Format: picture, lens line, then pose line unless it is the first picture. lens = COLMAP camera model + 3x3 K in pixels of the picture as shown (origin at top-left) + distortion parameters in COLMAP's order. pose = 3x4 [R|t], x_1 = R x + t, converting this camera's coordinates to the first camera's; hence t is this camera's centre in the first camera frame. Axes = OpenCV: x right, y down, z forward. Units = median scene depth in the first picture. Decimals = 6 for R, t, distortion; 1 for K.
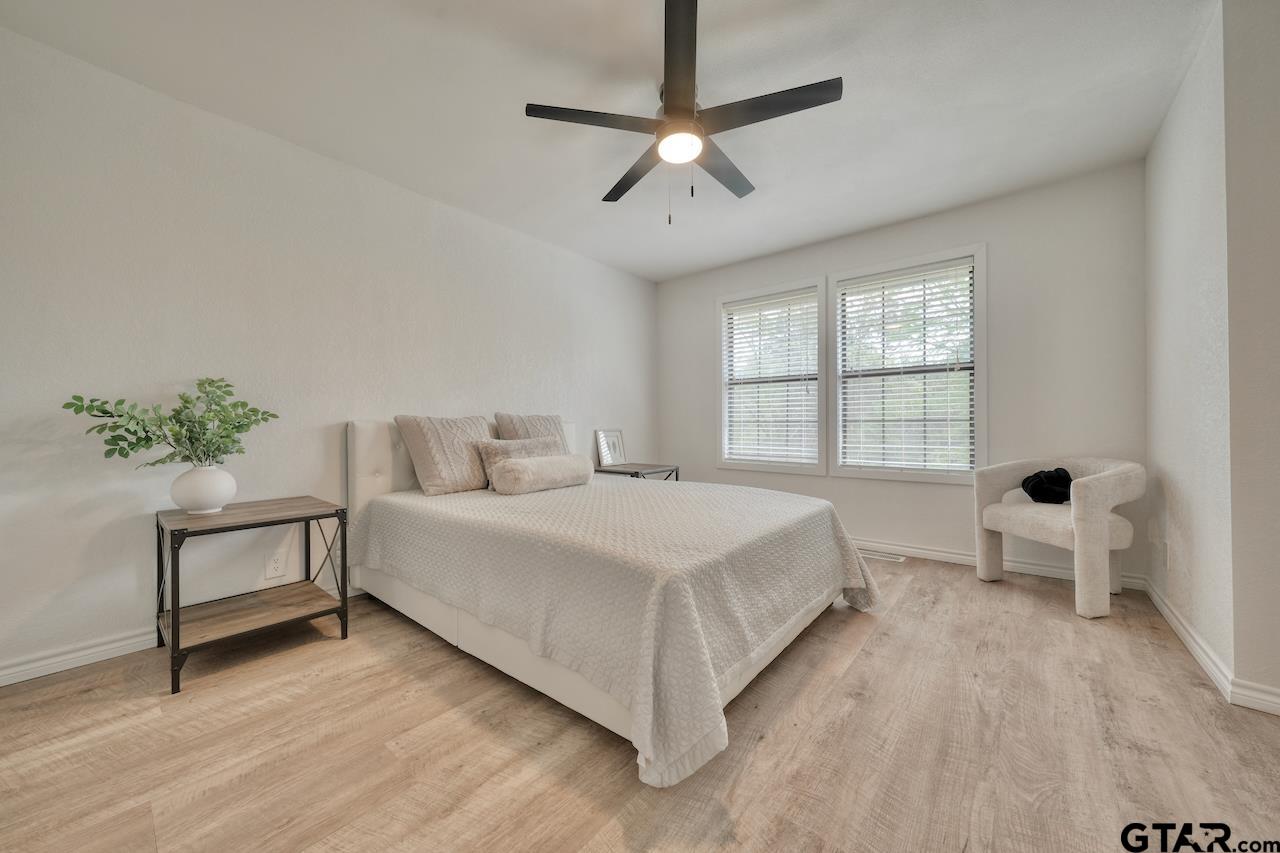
lens RADIAL K [[454.4, 0, 640.0], [0, 454.4, 426.5], [0, 0, 1]] dist [-0.009741, -0.000059]
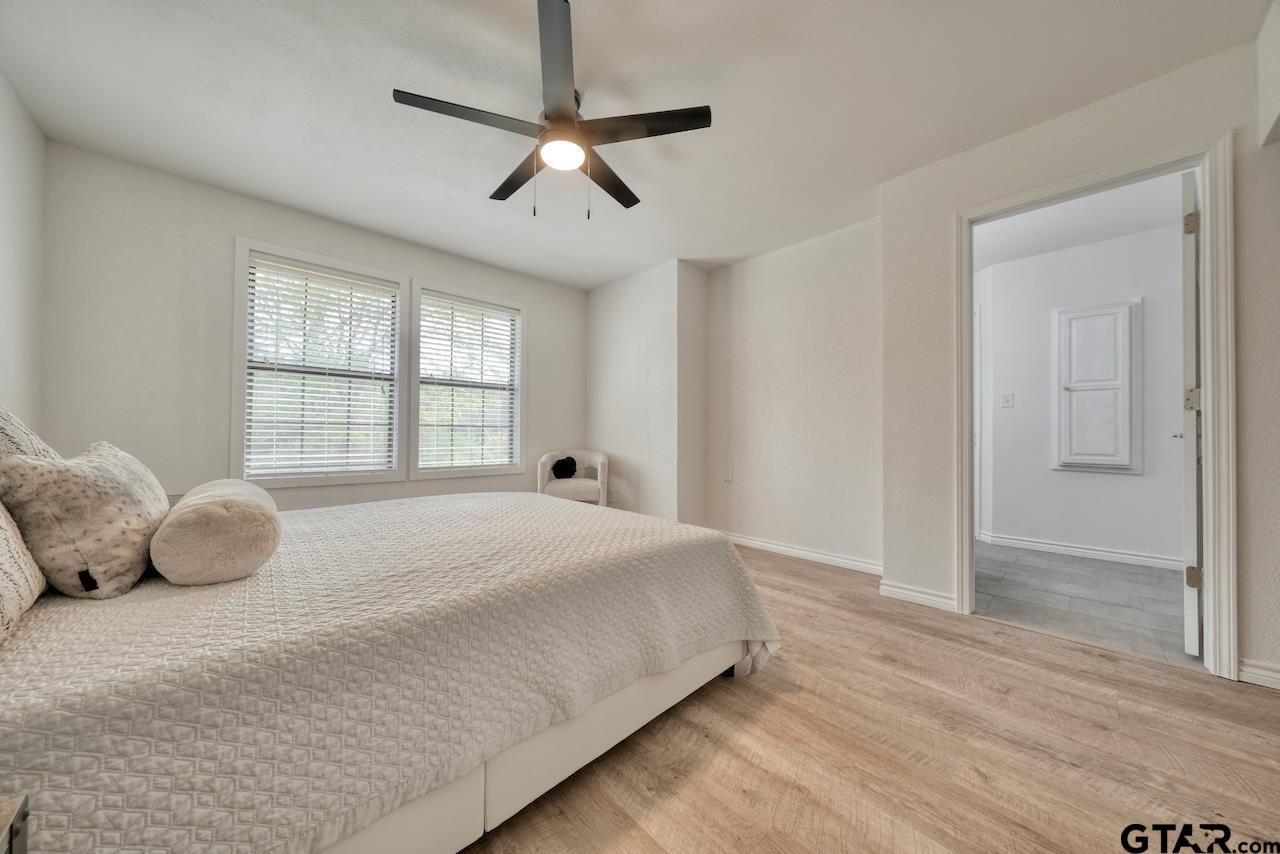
lens RADIAL K [[433.2, 0, 642.8], [0, 433.2, 426.6], [0, 0, 1]] dist [0.000102, 0.000259]
pose [[0.113751, 0.017619, 0.993353, -0.529948], [-0.012019, 0.999794, -0.016356, 0.001744], [-0.993437, -0.010079, 0.113939, 0.441894]]
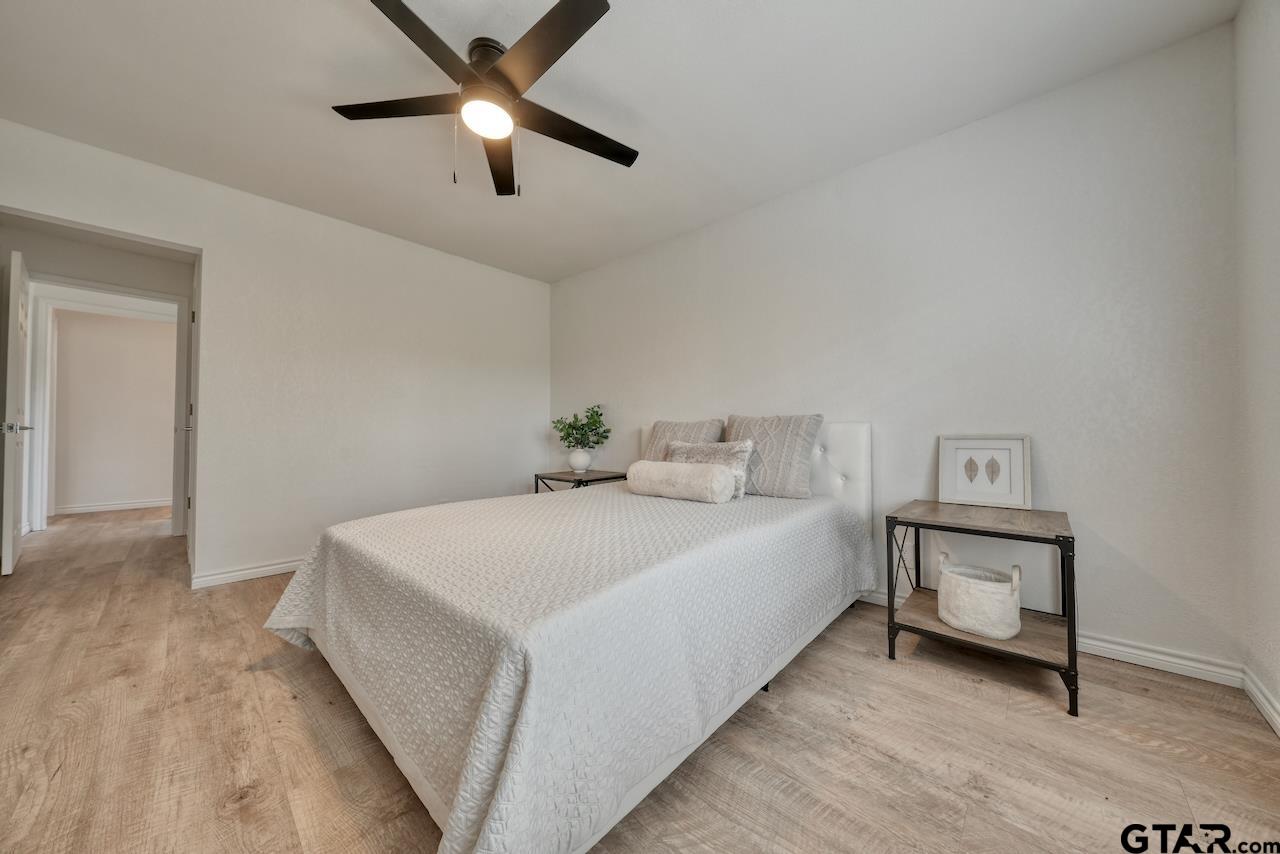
lens RADIAL K [[433.2, 0, 642.8], [0, 433.2, 426.6], [0, 0, 1]] dist [0.000102, 0.000259]
pose [[-0.058212, -0.010141, -0.998253, 0.575646], [0.000639, 0.999948, -0.010196, 0.000967], [0.998304, -0.001232, -0.058202, 0.843322]]
